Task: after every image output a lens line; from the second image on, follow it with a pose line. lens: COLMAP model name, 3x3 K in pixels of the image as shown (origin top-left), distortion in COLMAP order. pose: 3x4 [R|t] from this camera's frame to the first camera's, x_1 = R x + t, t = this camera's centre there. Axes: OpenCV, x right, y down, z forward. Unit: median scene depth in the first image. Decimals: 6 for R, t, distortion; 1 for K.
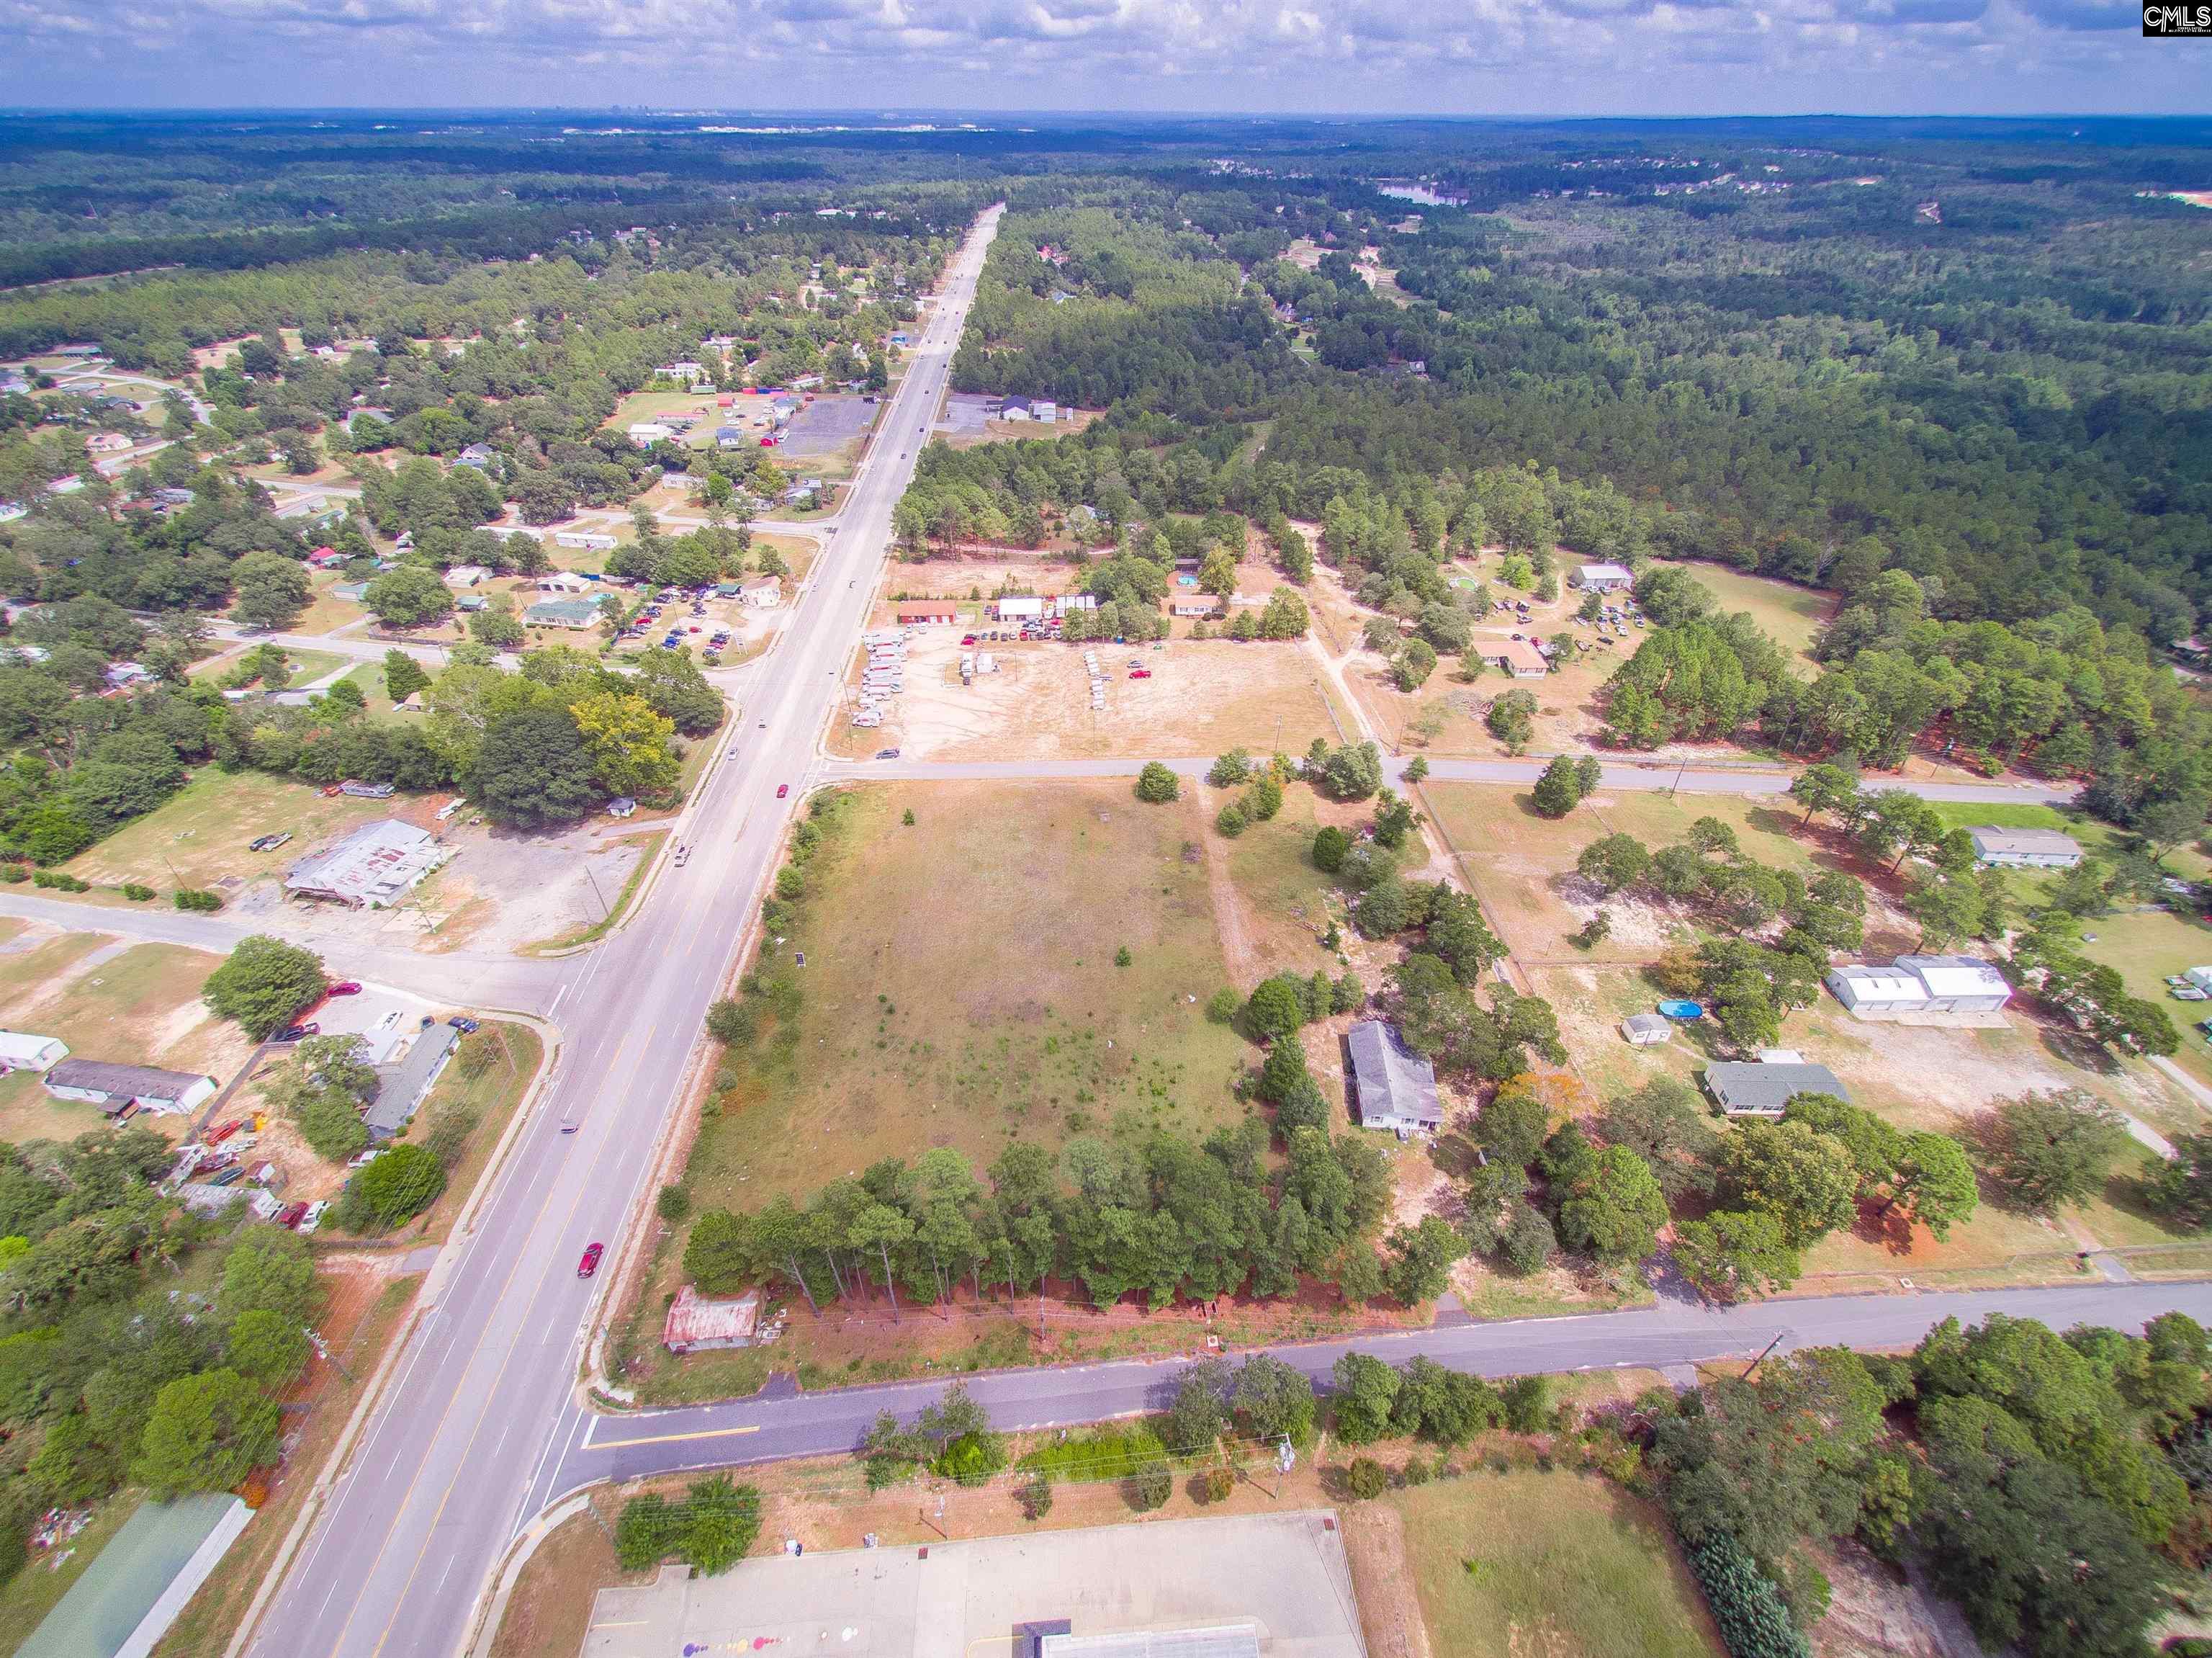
lens RADIAL K [[967.8, 0, 1125.0], [0, 967.8, 822.1], [0, 0, 1]] dist [0.041549, -0.019408]
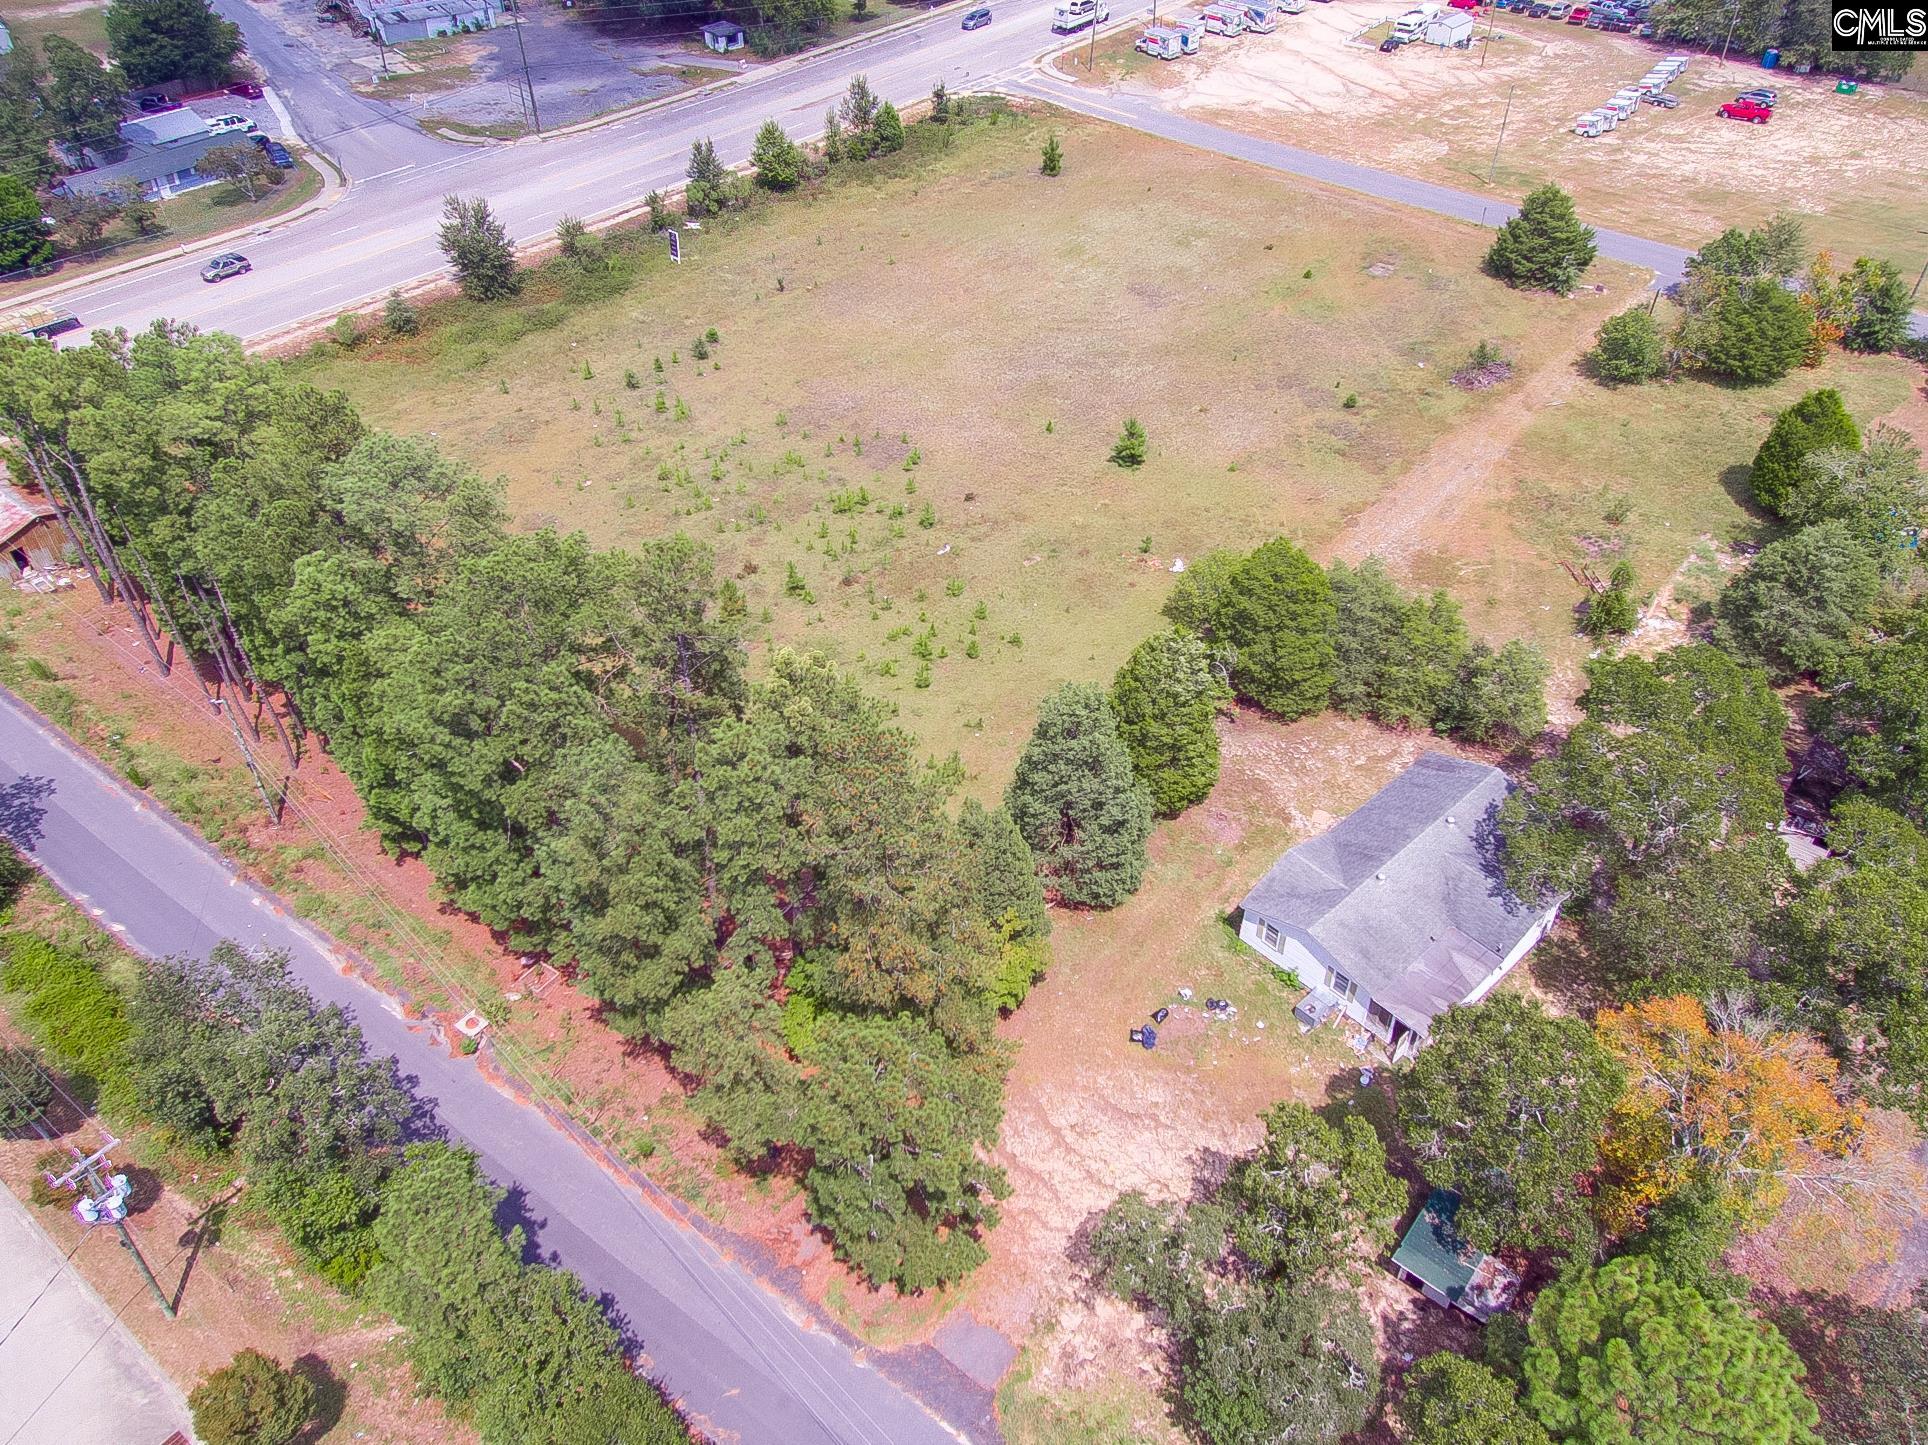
lens RADIAL K [[1483.4, 0, 996.8], [0, 1483.4, 725.4], [0, 0, 1]] dist [0.034348, -0.002034]
pose [[0.734757, 0.447193, -0.510050, 0.247334], [-0.404196, 0.892487, 0.200230, 0.097793], [0.544755, 0.059040, 0.836514, 0.281934]]
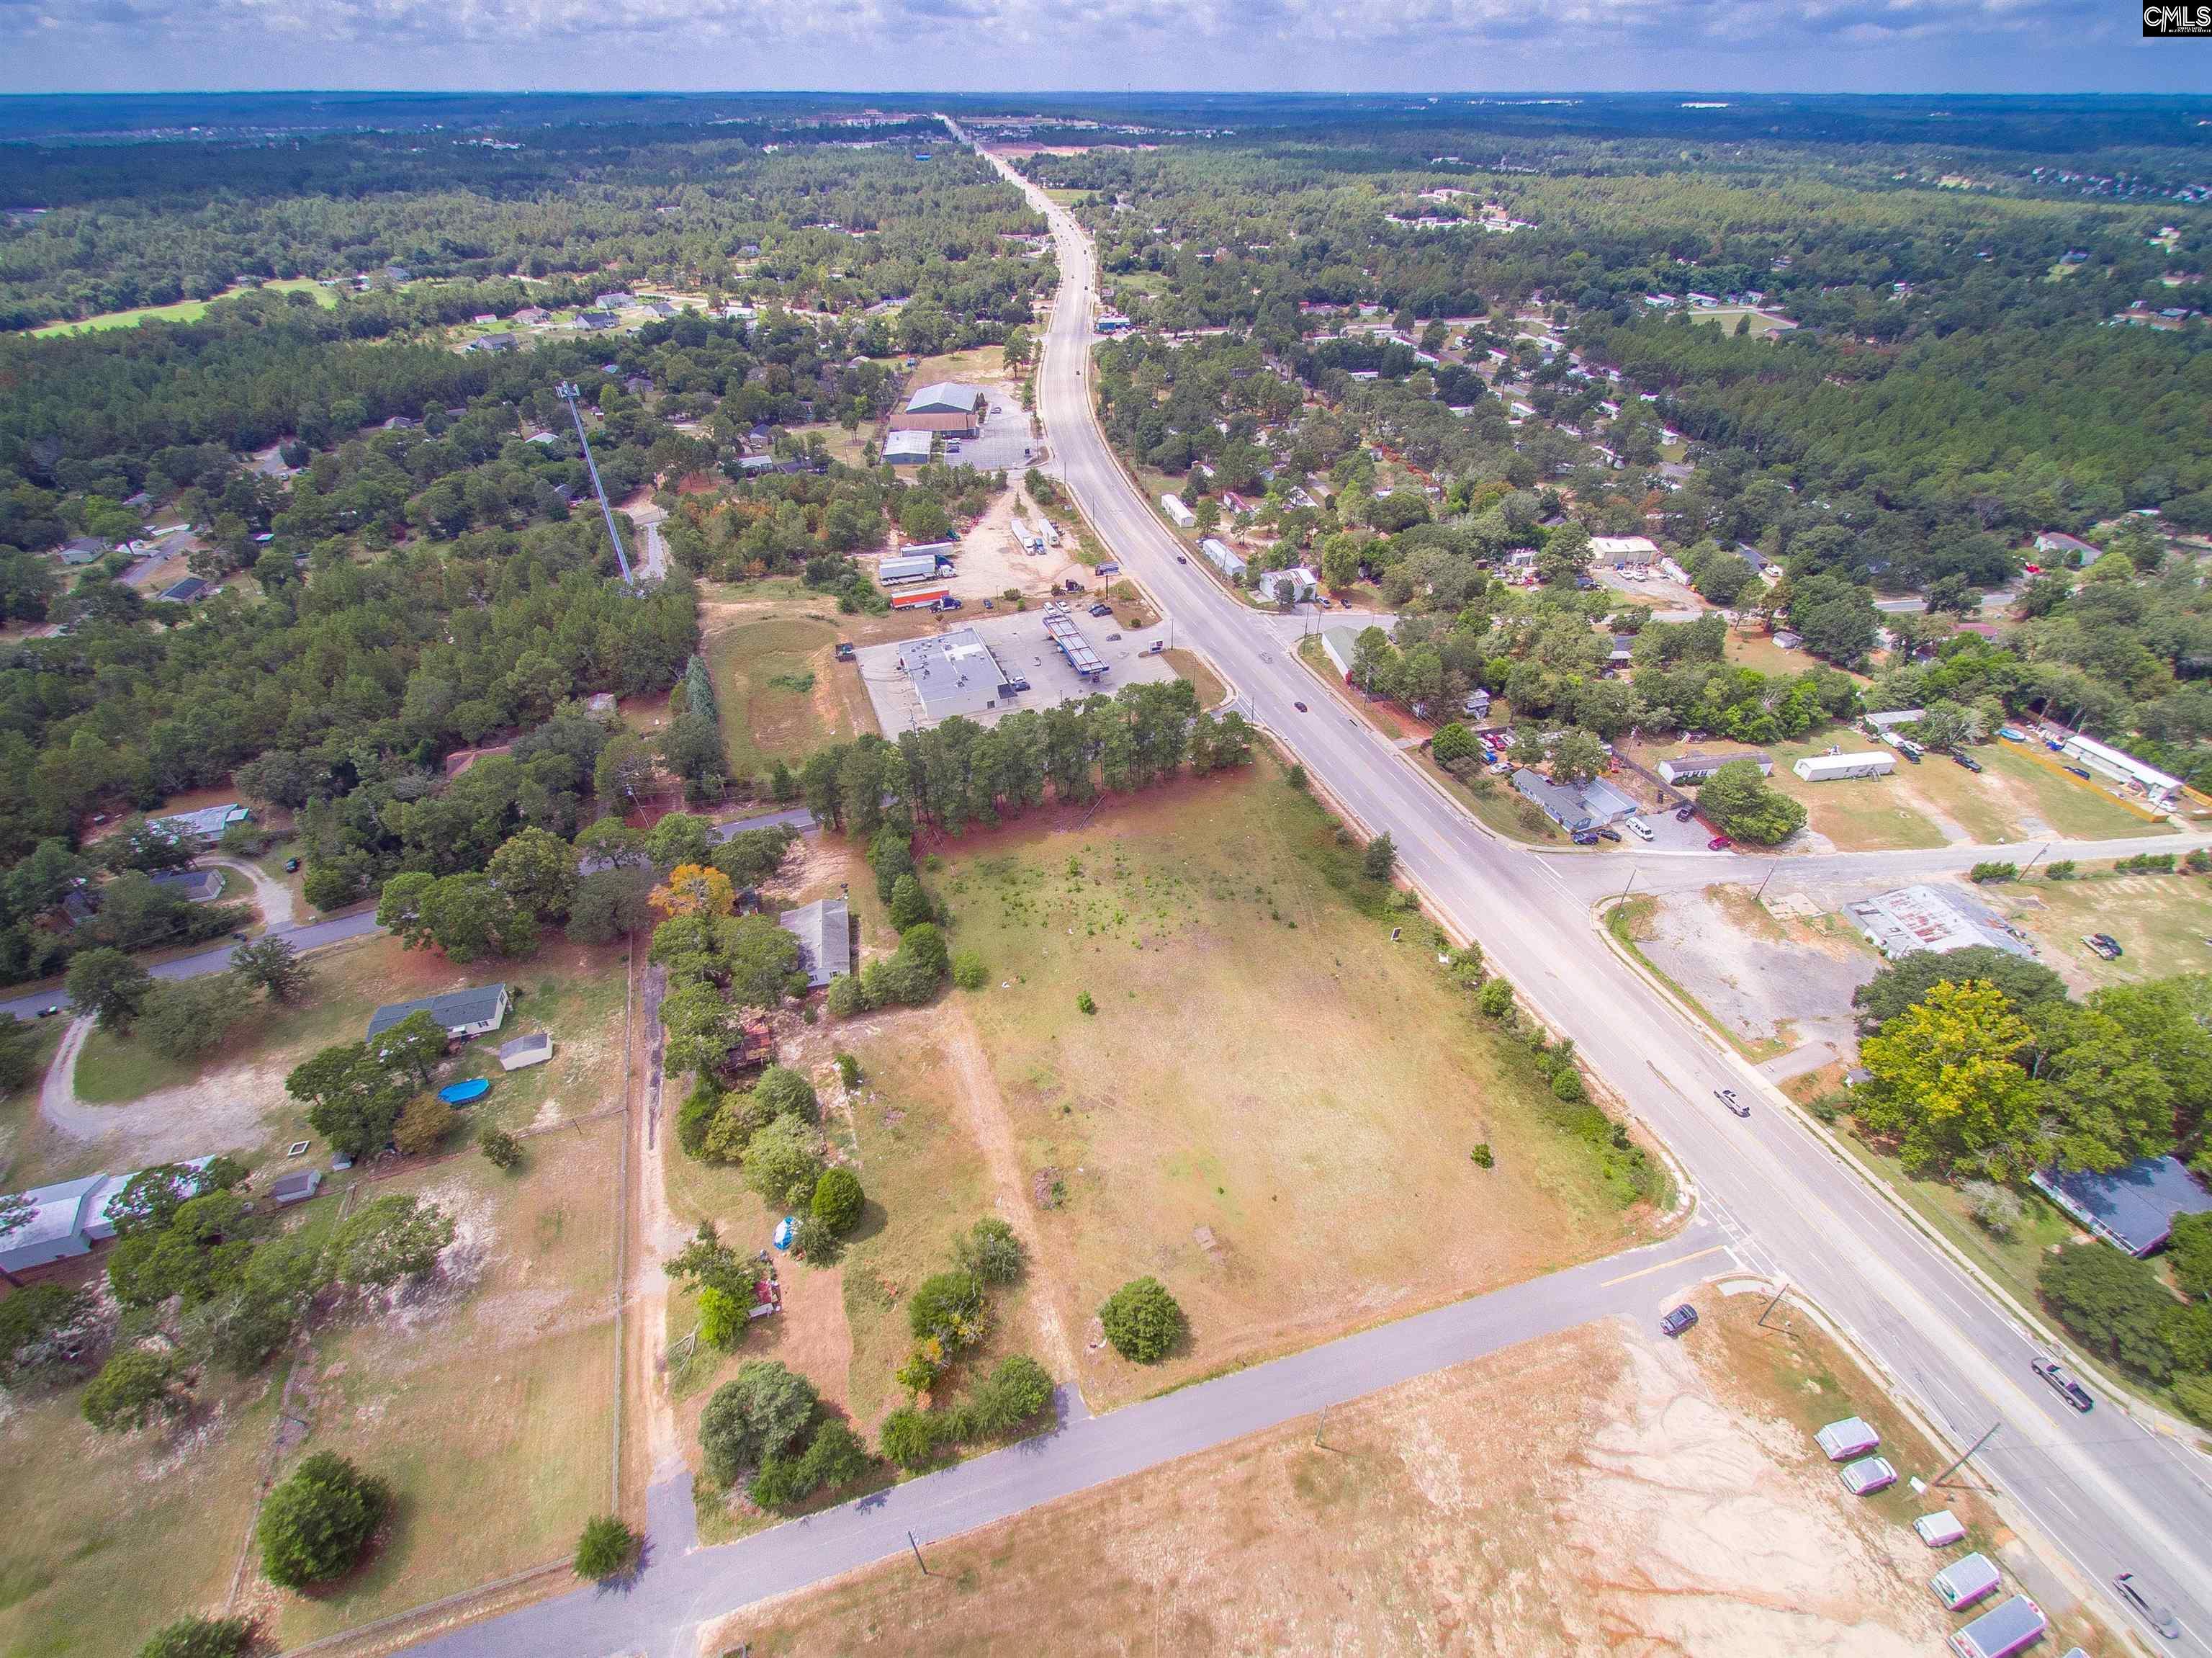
lens RADIAL K [[967.8, 0, 1125.0], [0, 967.8, 822.1], [0, 0, 1]] dist [0.041549, -0.019408]
pose [[-0.955094, 0.174974, -0.239122, 0.107390], [-0.176931, 0.310562, 0.933942, -0.544342], [0.237678, 0.934310, -0.265657, 0.758679]]
